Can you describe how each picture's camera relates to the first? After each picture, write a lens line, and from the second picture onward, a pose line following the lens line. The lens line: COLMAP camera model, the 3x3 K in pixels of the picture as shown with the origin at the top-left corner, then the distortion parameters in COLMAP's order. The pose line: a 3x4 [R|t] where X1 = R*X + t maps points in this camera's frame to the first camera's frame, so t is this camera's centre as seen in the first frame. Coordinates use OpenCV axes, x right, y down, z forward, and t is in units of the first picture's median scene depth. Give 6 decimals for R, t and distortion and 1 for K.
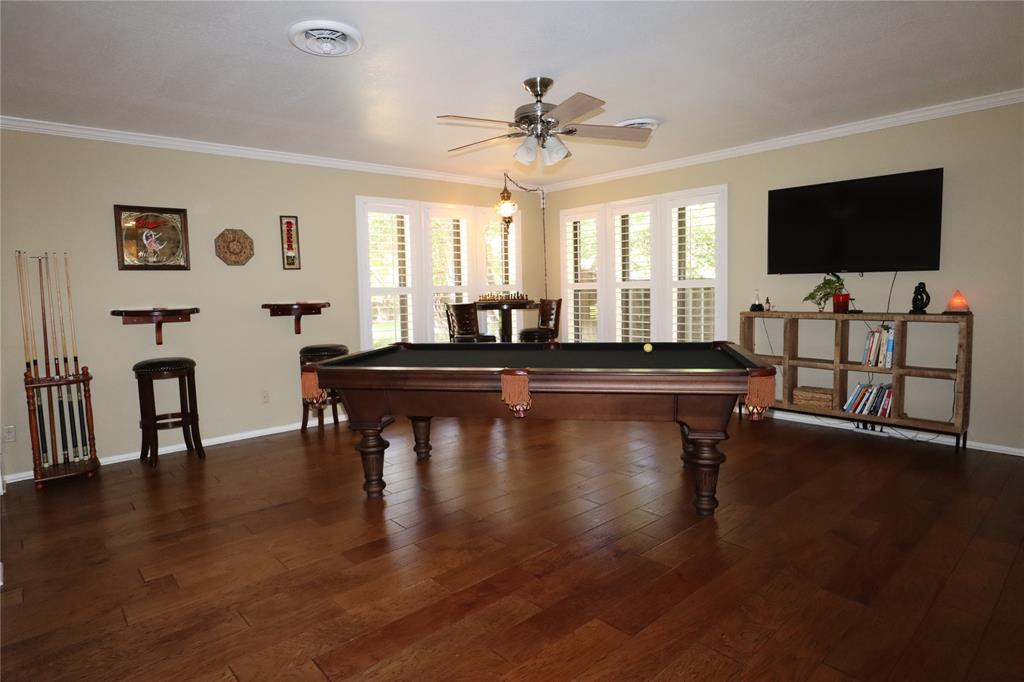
lens RADIAL K [[565.9, 0, 514.6], [0, 565.9, 343.0], [0, 0, 1]] dist [-0.043280, 0.007026]
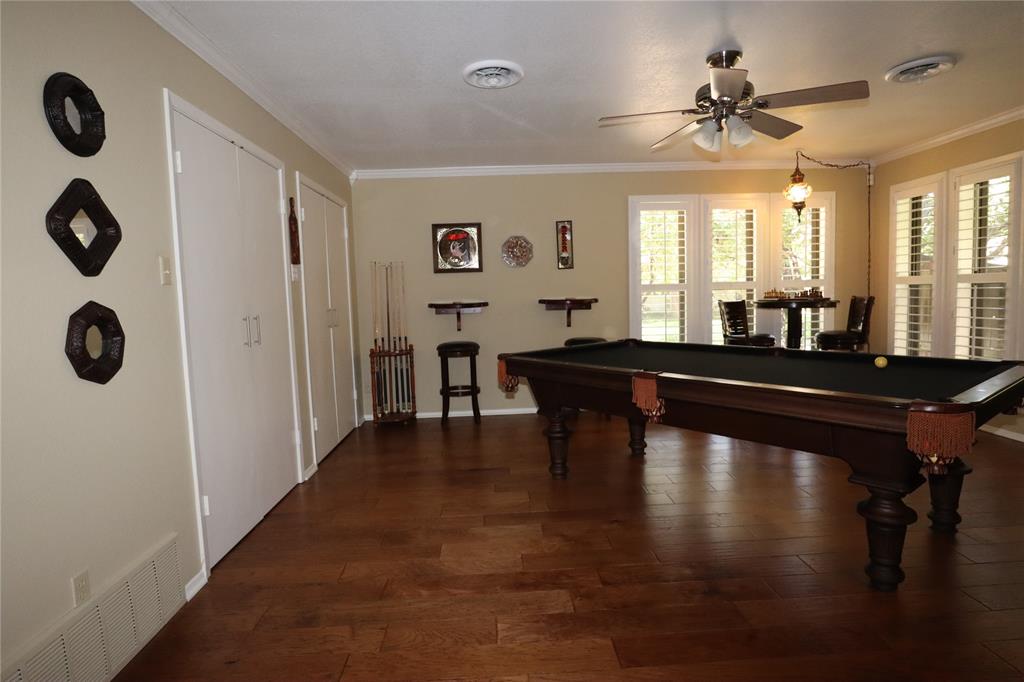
lens RADIAL K [[565.9, 0, 514.7], [0, 565.9, 345.5], [0, 0, 1]] dist [-0.043280, 0.007026]
pose [[0.769602, 0.059963, -0.635702, 0.283271], [-0.048427, 0.998195, 0.035528, -0.015165], [0.636684, 0.003443, 0.771117, 0.076999]]
